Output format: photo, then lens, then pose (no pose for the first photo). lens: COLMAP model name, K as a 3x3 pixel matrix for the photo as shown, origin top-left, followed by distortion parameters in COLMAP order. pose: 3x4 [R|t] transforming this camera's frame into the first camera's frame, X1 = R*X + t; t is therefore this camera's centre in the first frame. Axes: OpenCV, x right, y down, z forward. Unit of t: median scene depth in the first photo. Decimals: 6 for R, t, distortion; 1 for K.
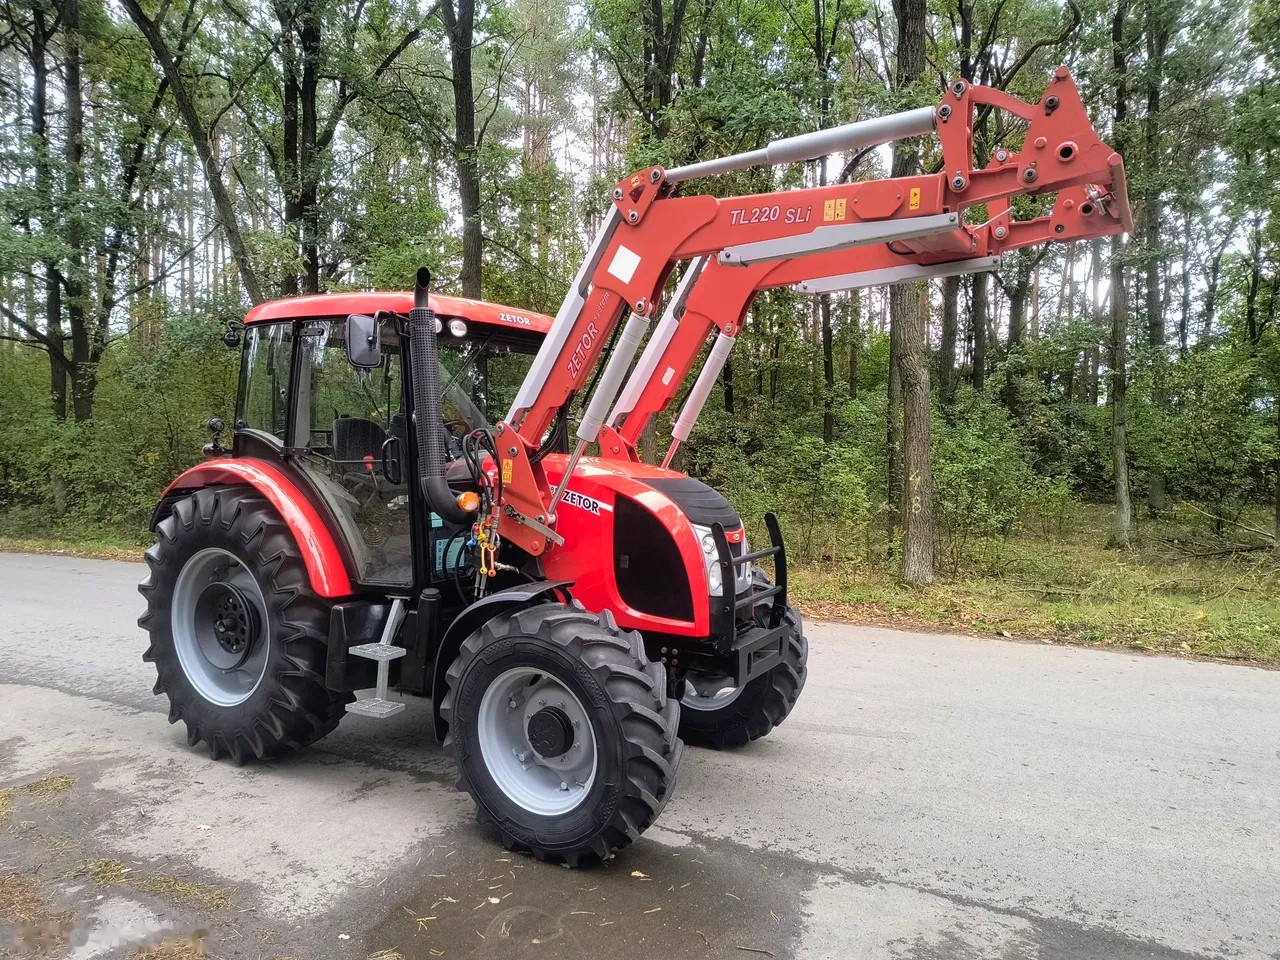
lens RADIAL K [[873.1, 0, 643.6], [0, 873.1, 475.2], [0, 0, 1]] dist [0.033264, -0.032309]
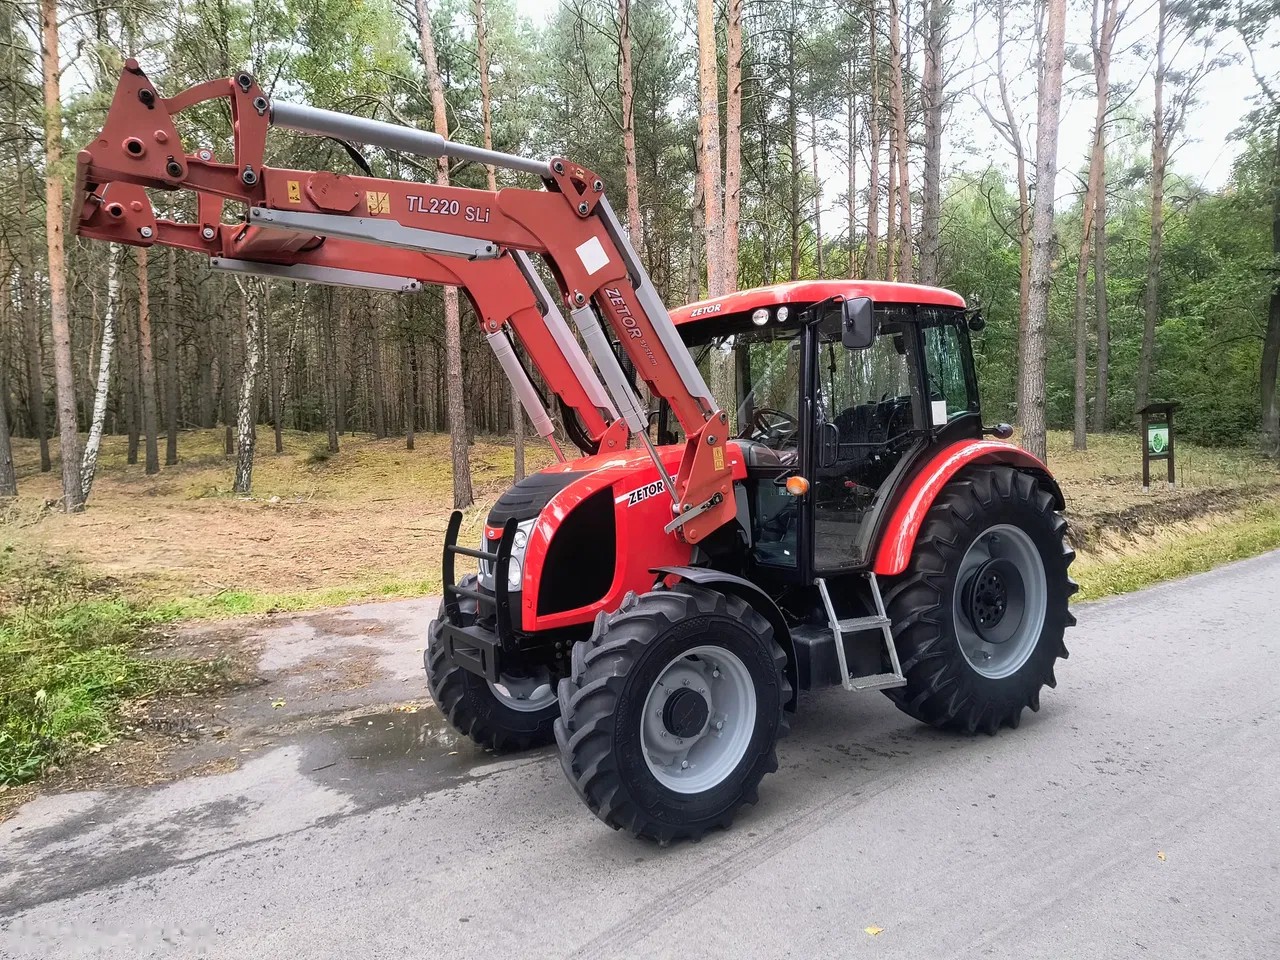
lens RADIAL K [[873.1, 0, 630.8], [0, 873.1, 480.6], [0, 0, 1]] dist [0.033264, -0.032309]
pose [[-0.429609, 0.057959, -0.901153, 0.892471], [-0.006235, 0.997724, 0.067143, -0.054830], [0.902994, 0.034464, -0.428270, 1.498412]]
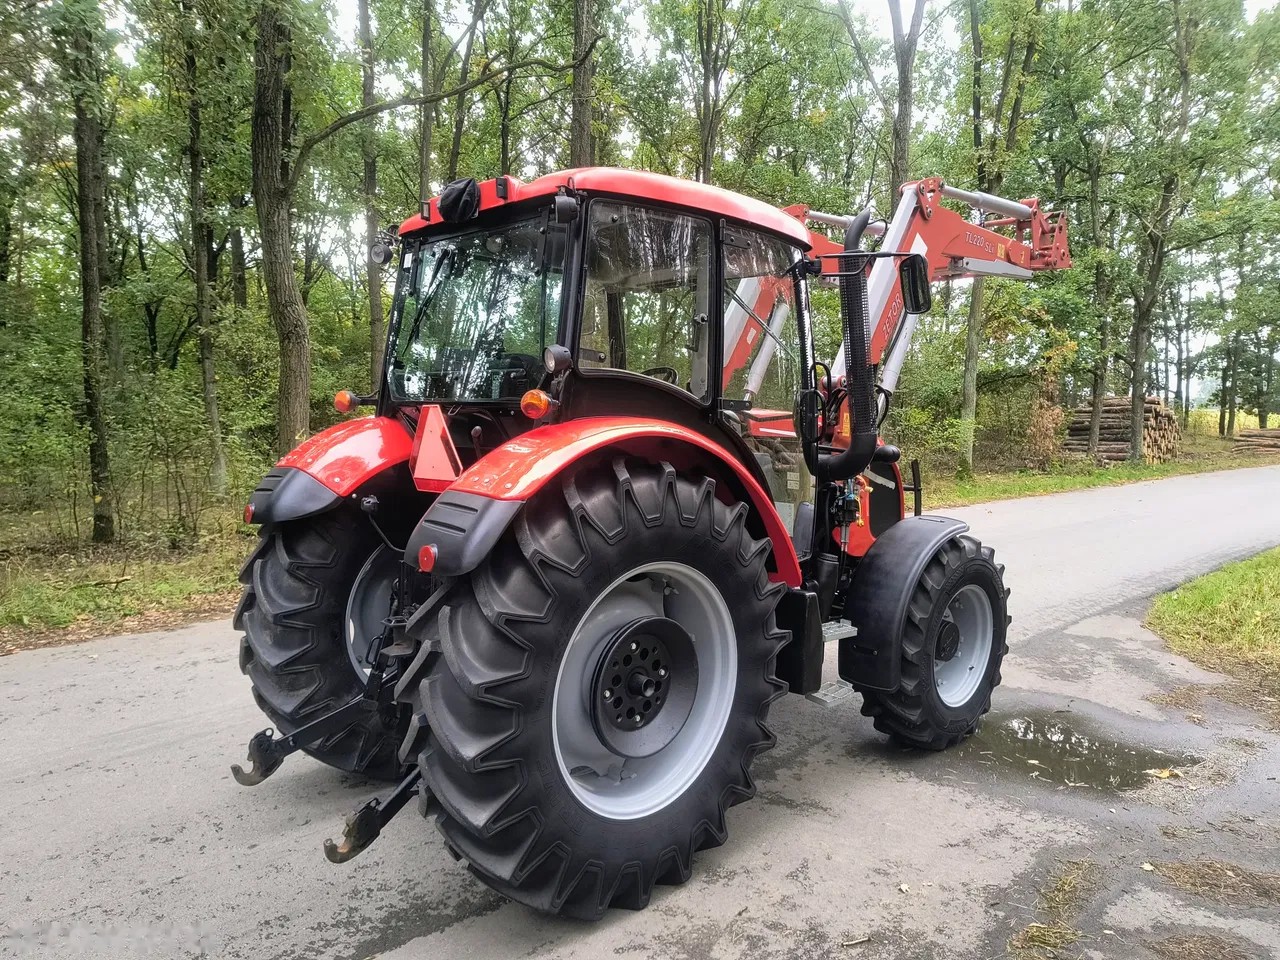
lens RADIAL K [[873.1, 0, 637.0], [0, 873.1, 480.6], [0, 0, 1]] dist [0.033264, -0.032309]
pose [[0.277675, -0.080422, 0.957303, -1.167854], [0.030397, 0.996726, 0.074917, -0.022297], [-0.960194, 0.008297, 0.279211, 0.921337]]
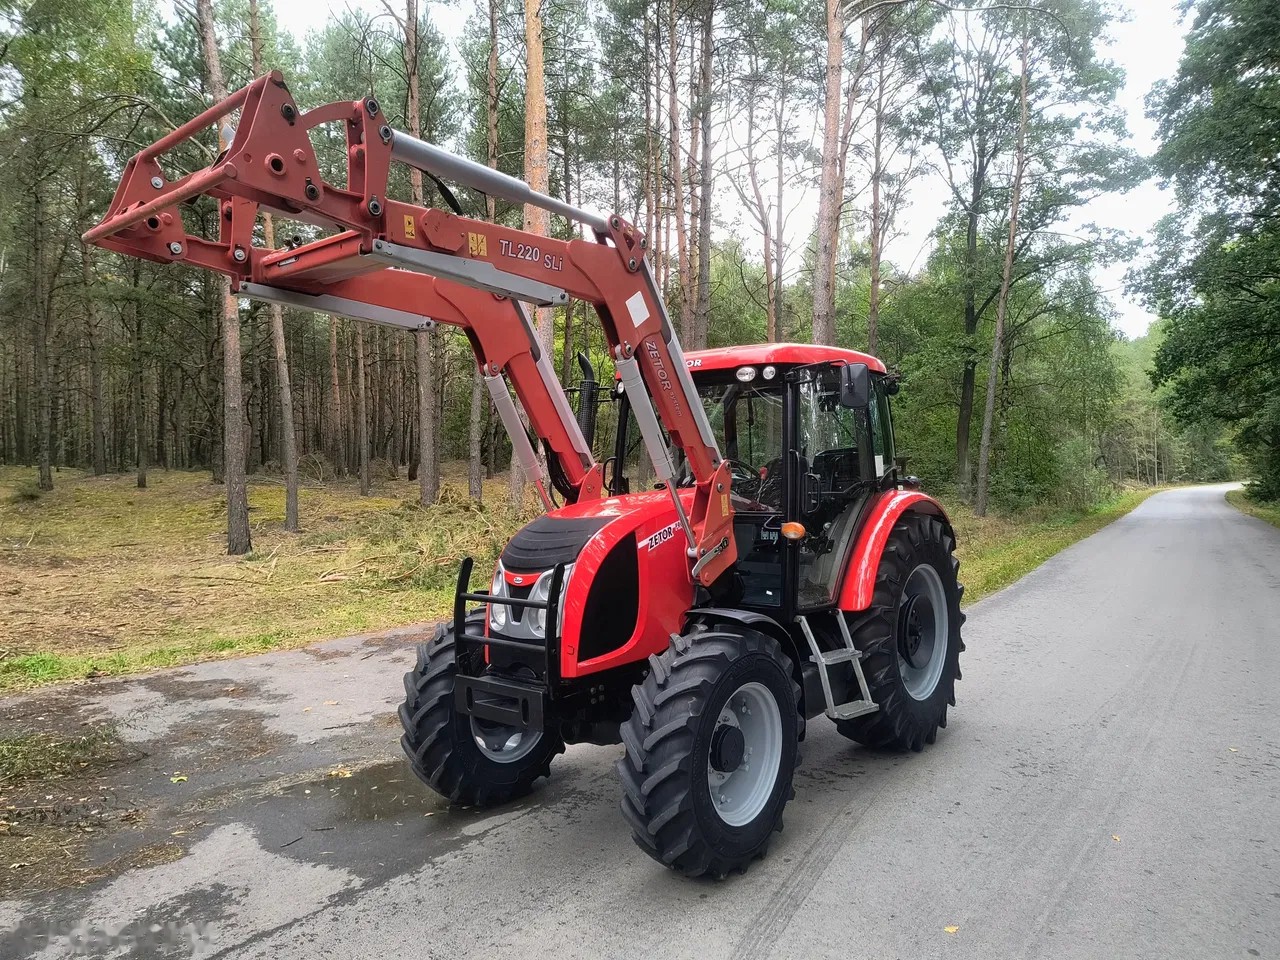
lens RADIAL K [[873.1, 0, 634.2], [0, 873.1, 485.9], [0, 0, 1]] dist [0.033264, -0.032309]
pose [[-0.146180, 0.015464, -0.989137, 1.009611], [-0.027073, 0.999441, 0.019627, -0.054875], [0.988888, 0.029648, -0.145679, 1.211511]]
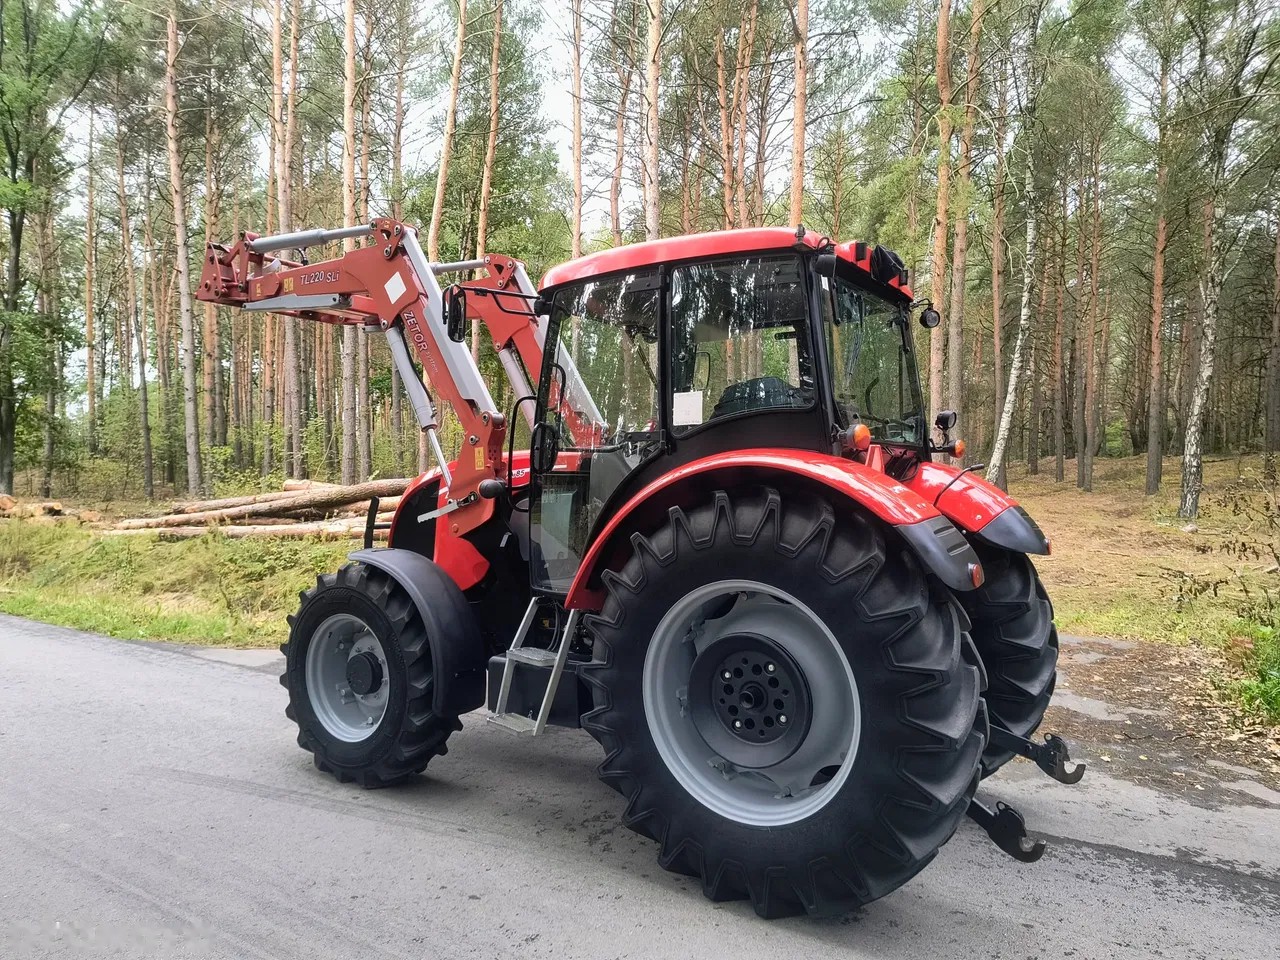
lens RADIAL K [[873.1, 0, 646.0], [0, 873.1, 478.8], [0, 0, 1]] dist [0.033264, -0.032309]
pose [[-0.998715, -0.014458, 0.048582, -0.273216], [-0.011943, 0.998593, 0.051665, -0.045209], [-0.049260, 0.051018, -0.997482, 2.161168]]
